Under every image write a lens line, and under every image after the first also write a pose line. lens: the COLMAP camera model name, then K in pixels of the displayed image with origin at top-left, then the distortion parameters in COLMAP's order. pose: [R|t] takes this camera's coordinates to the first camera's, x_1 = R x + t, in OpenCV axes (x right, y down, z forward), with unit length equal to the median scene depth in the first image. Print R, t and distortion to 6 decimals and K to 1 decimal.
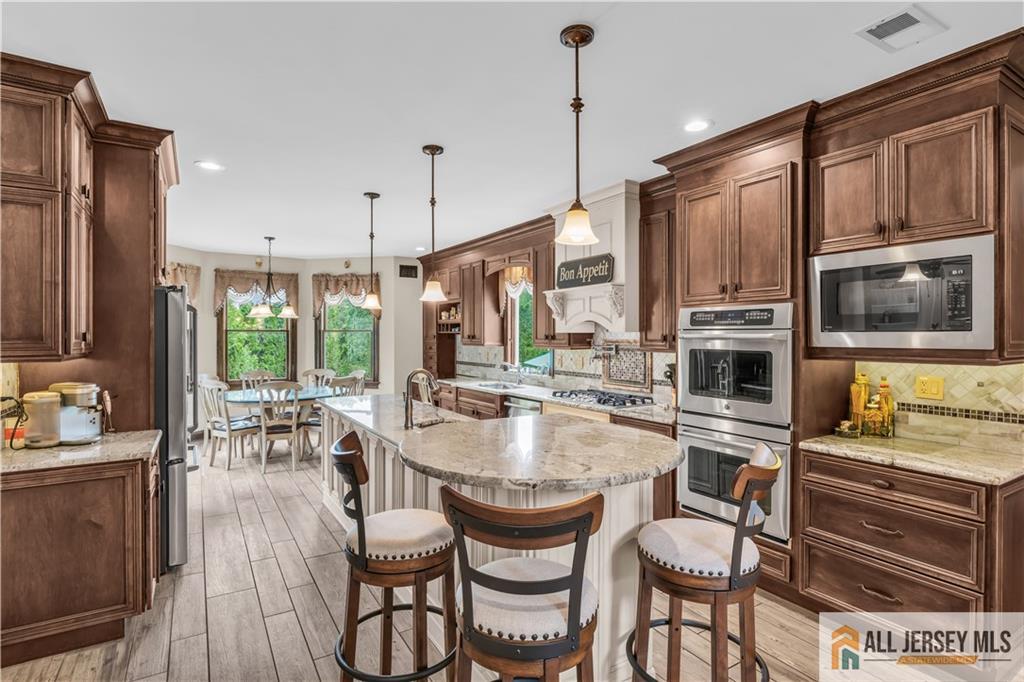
lens RADIAL K [[502.4, 0, 512.0], [0, 502.4, 341.4], [0, 0, 1]] dist [-0.009312, 0.000486]
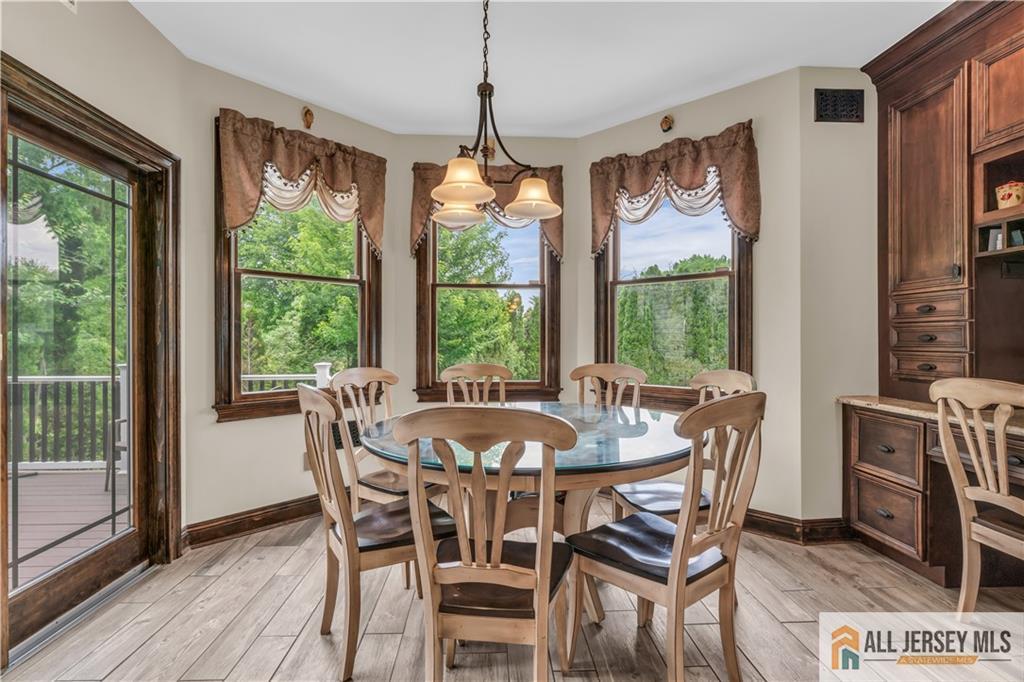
lens RADIAL K [[504.0, 0, 508.4], [0, 504.0, 336.6], [0, 0, 1]] dist [0.002327, -0.000652]
pose [[0.869870, -0.003103, -0.493271, -0.318401], [-0.003262, 0.999922, -0.012042, 0.048409], [0.493270, 0.012084, 0.869792, 0.757773]]
